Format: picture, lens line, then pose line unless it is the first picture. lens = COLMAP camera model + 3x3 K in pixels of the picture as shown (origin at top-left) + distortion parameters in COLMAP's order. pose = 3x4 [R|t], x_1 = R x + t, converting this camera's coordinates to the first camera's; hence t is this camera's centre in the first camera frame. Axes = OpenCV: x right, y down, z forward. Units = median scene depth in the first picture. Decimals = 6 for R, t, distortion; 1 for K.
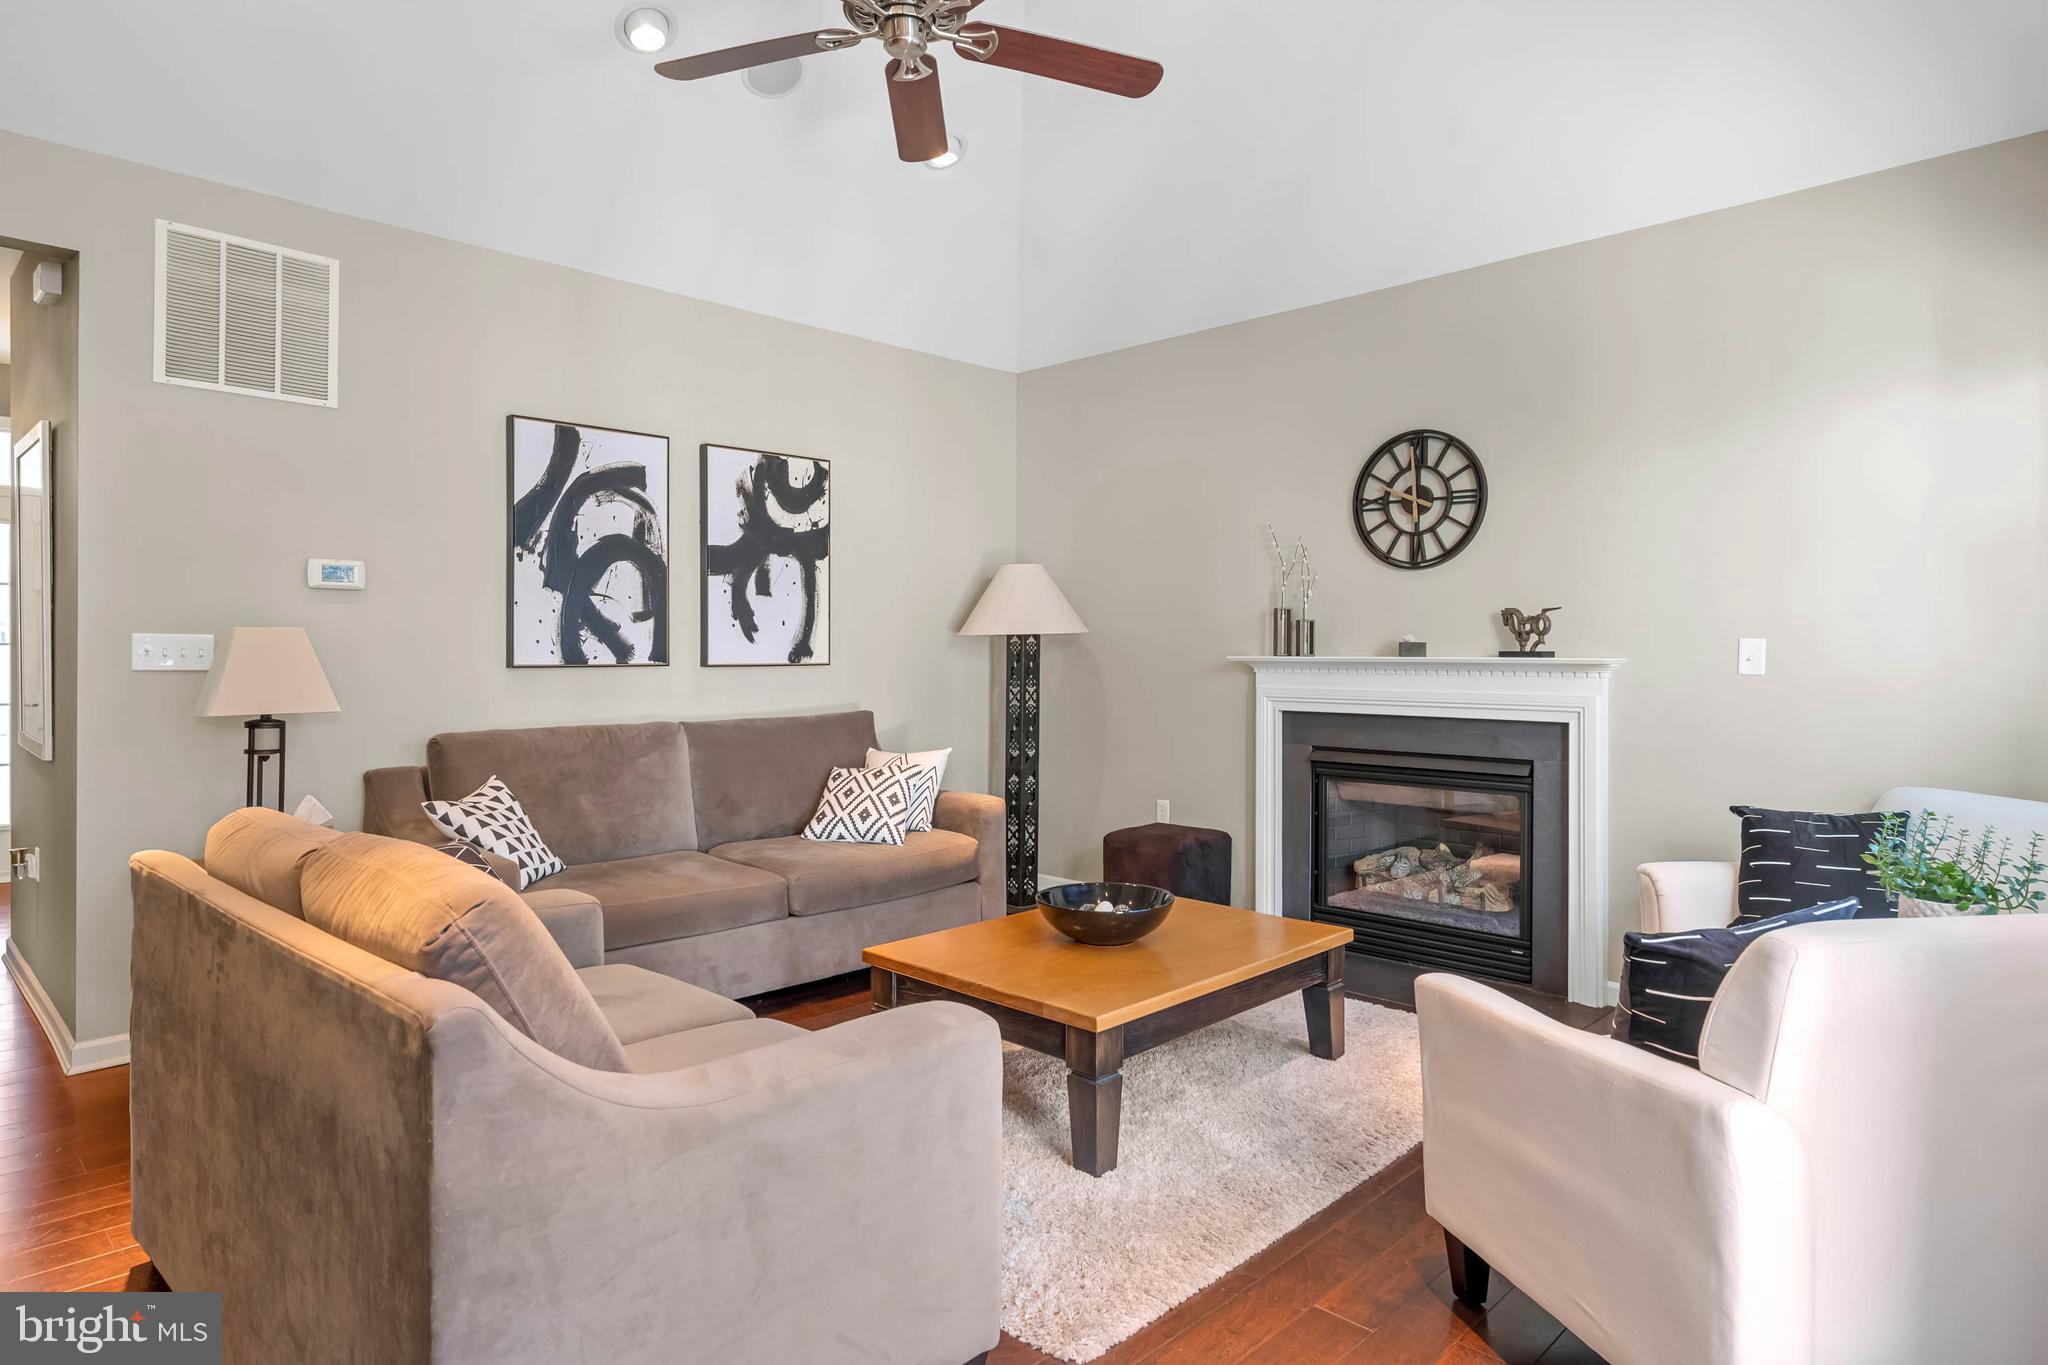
lens RADIAL K [[1177.6, 0, 1025.4], [0, 1177.6, 668.4], [0, 0, 1]] dist [-0.000597, 0.000934]
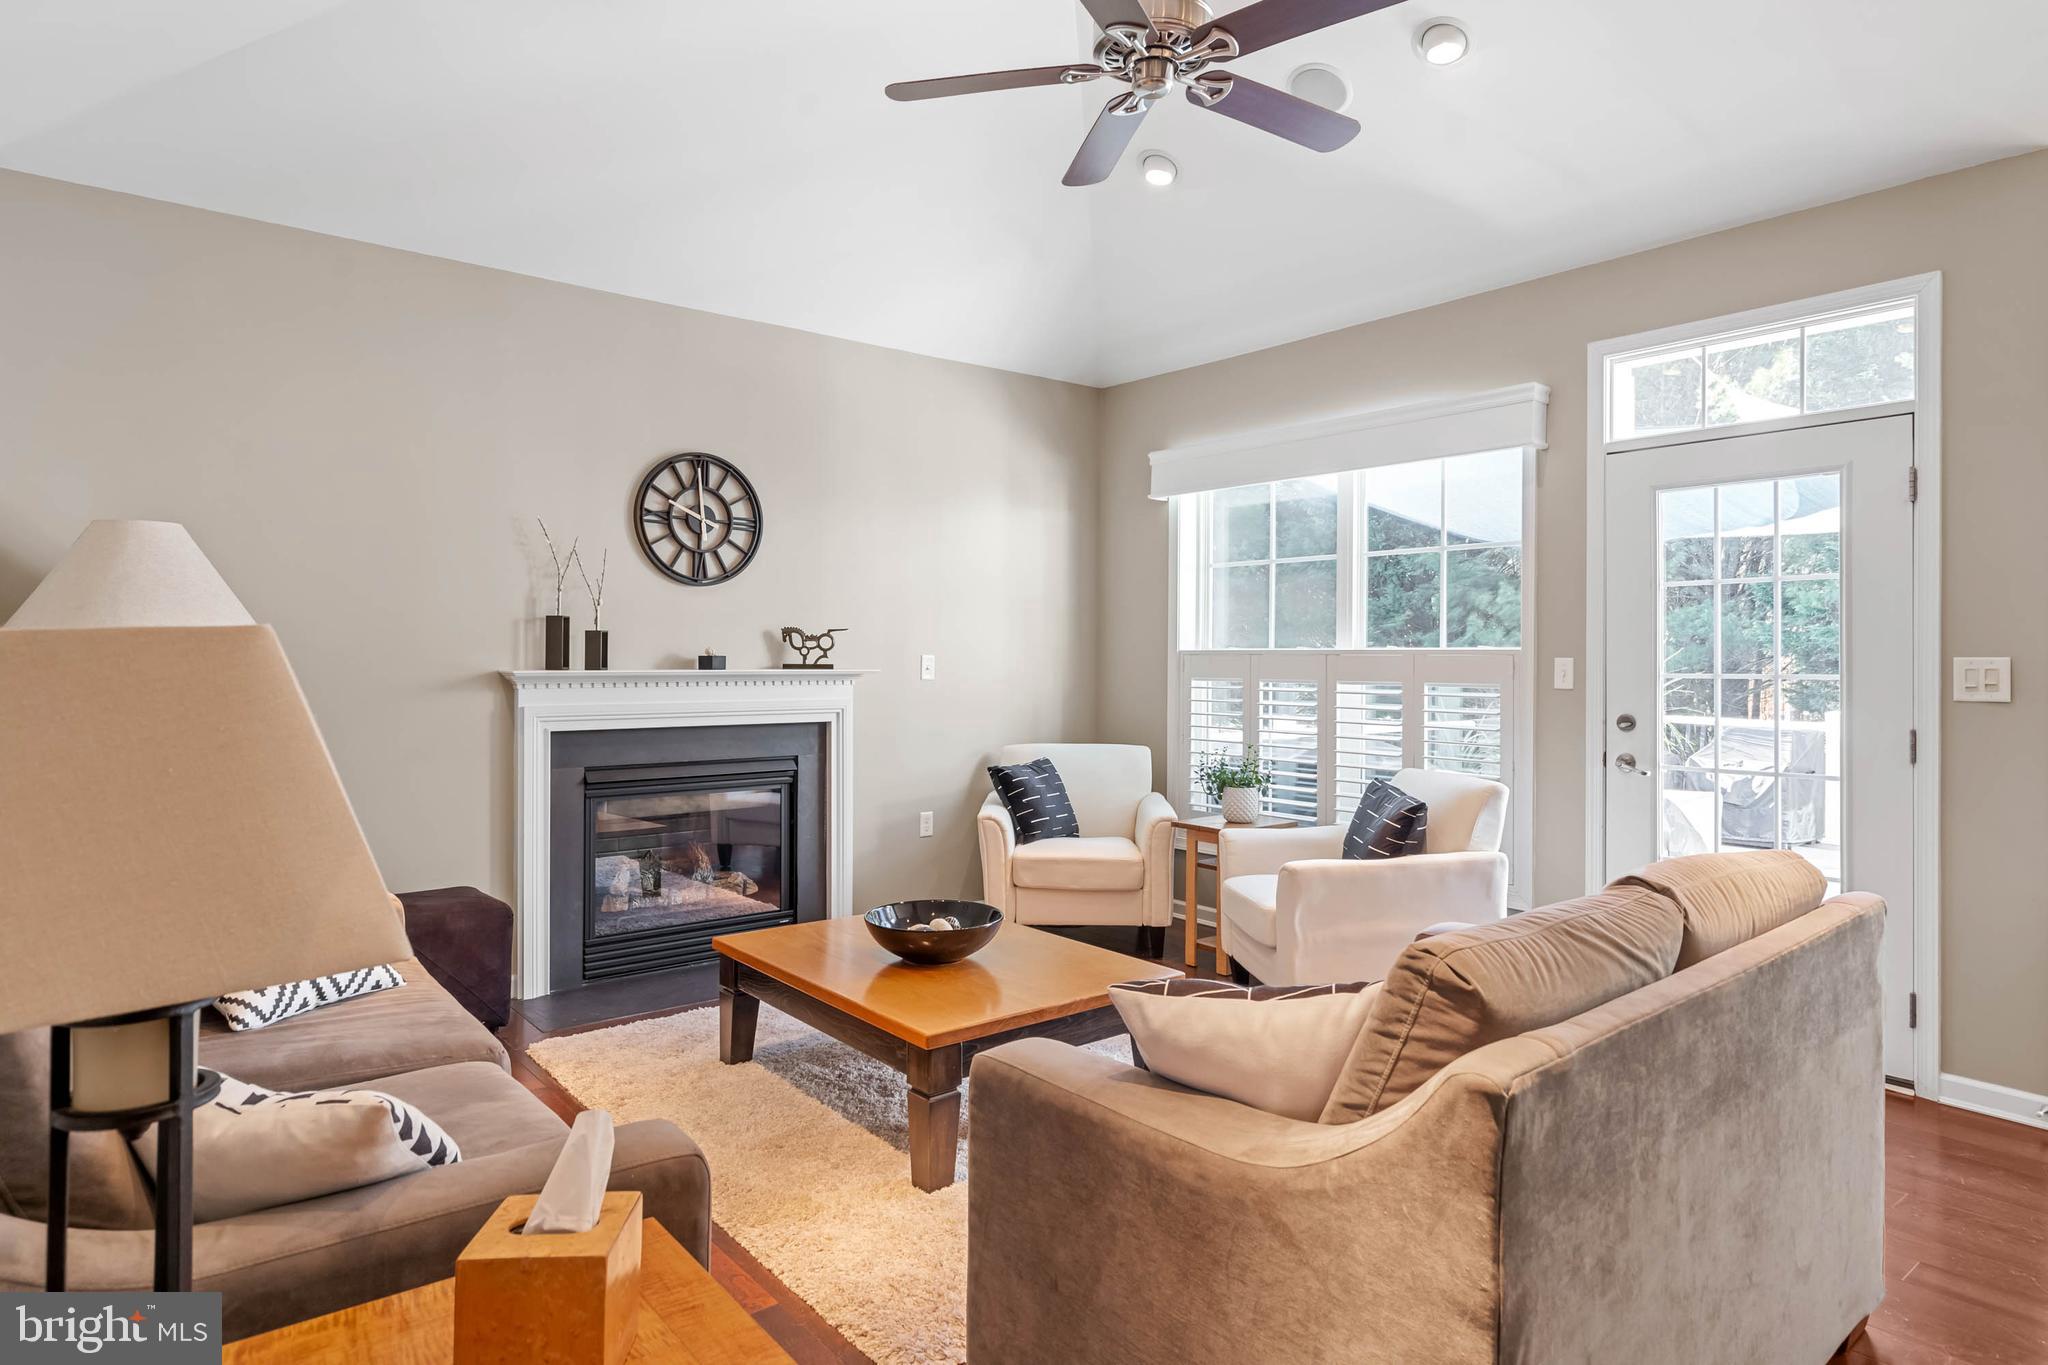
lens RADIAL K [[1177.6, 0, 1022.9], [0, 1177.6, 669.0], [0, 0, 1]] dist [-0.000597, 0.000934]
pose [[0.138216, -0.011100, 0.990340, -0.665908], [0.008649, 0.999913, 0.010001, -0.018115], [-0.990364, 0.007183, 0.138300, 0.573680]]
